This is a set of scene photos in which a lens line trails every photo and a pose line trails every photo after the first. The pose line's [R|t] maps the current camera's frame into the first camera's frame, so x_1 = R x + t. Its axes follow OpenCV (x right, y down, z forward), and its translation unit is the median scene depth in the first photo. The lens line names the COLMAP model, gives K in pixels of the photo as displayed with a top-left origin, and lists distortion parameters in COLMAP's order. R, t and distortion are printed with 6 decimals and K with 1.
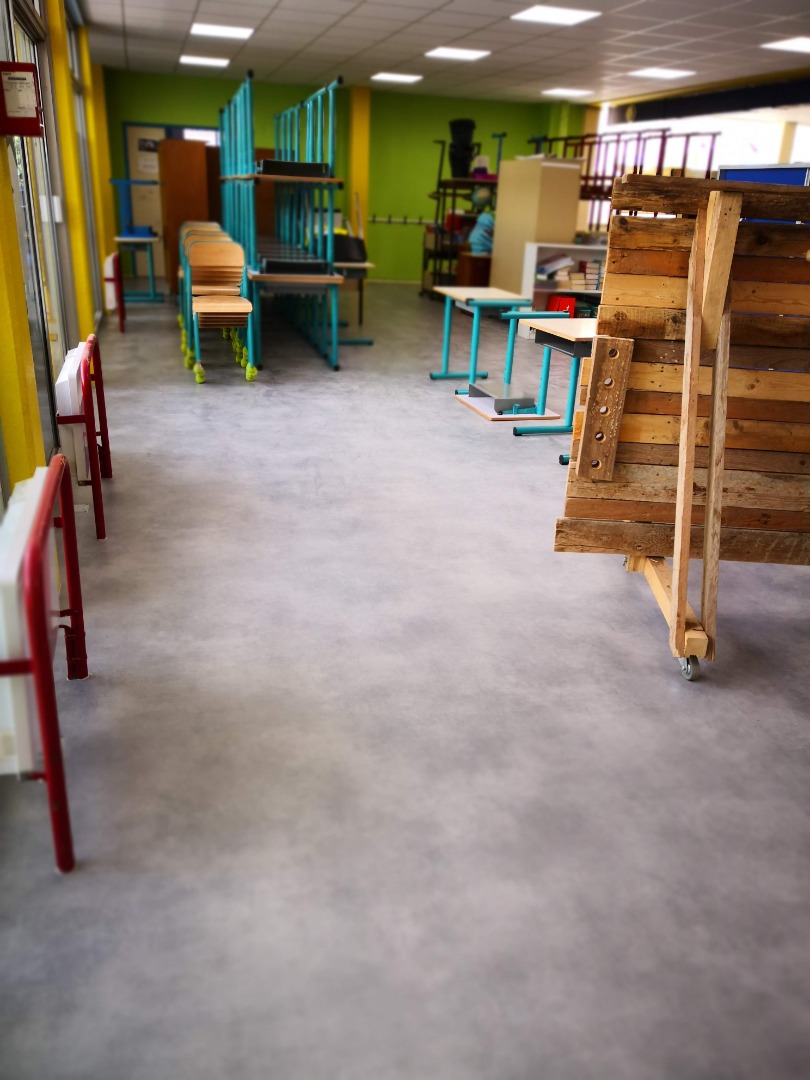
lens RADIAL K [[874.4, 0, 405.0], [0, 874.4, 540.0], [0, 0, 1]] dist [0.003235, -0.003191]
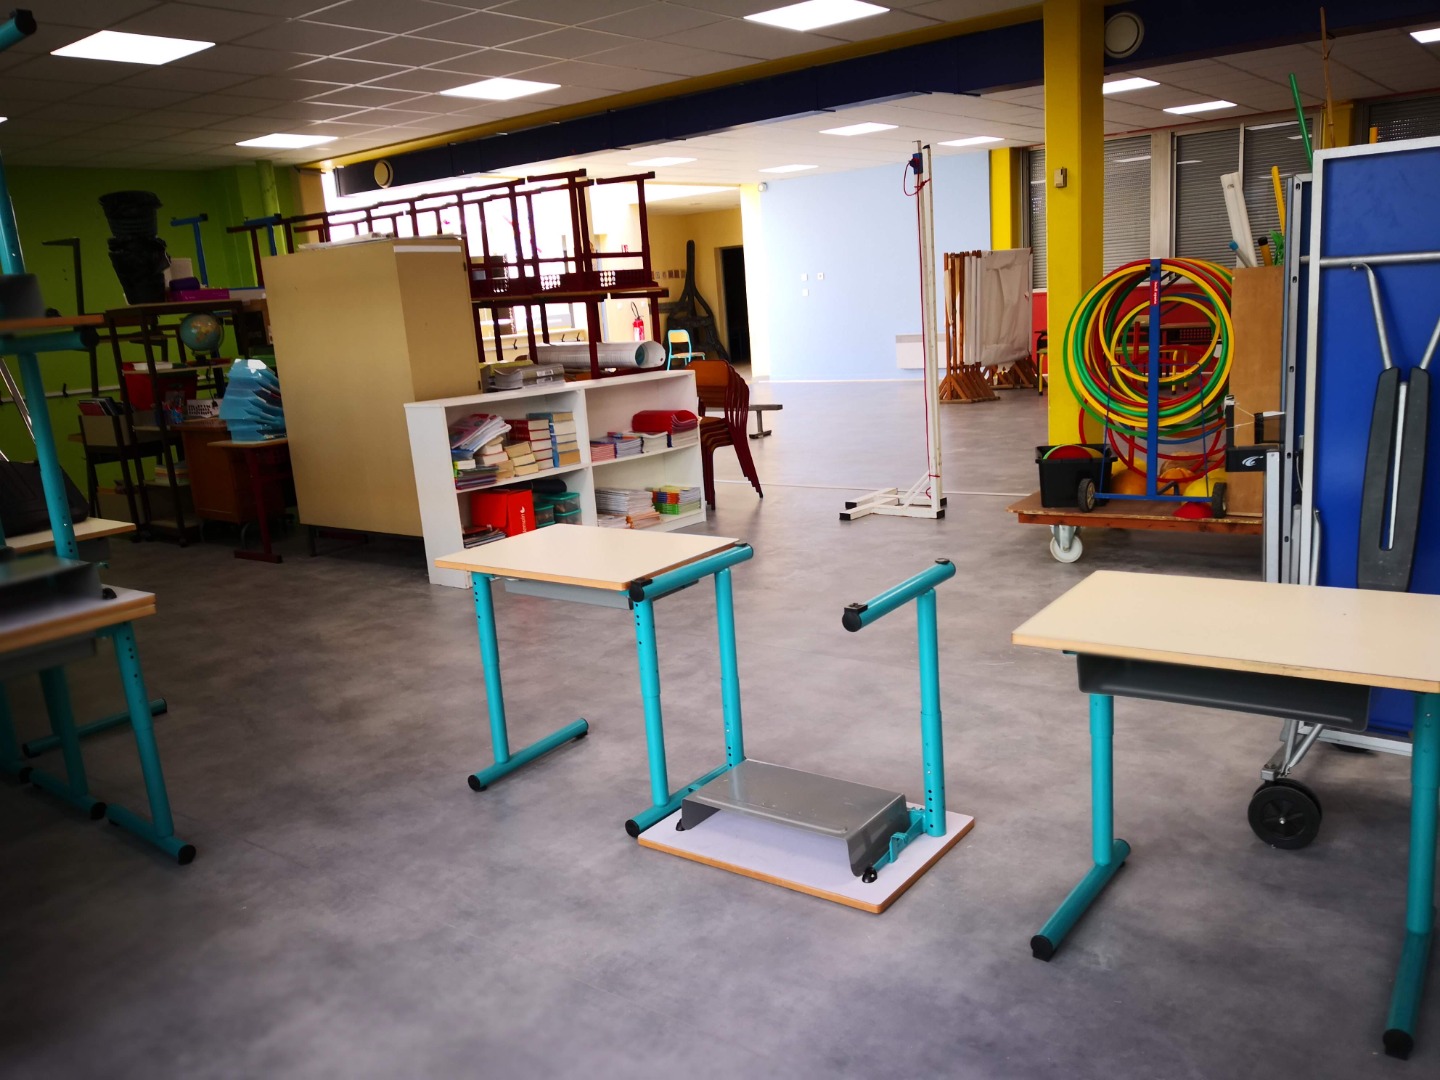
lens RADIAL K [[1165.9, 0, 719.2], [0, 1165.9, 583.6], [0, 0, 1]] dist [0.003235, -0.003191]
pose [[0.794382, -0.246976, 0.554942, -0.105457], [0.322617, 0.945643, -0.040959, -0.160901], [-0.514661, 0.211571, 0.830880, 0.388862]]
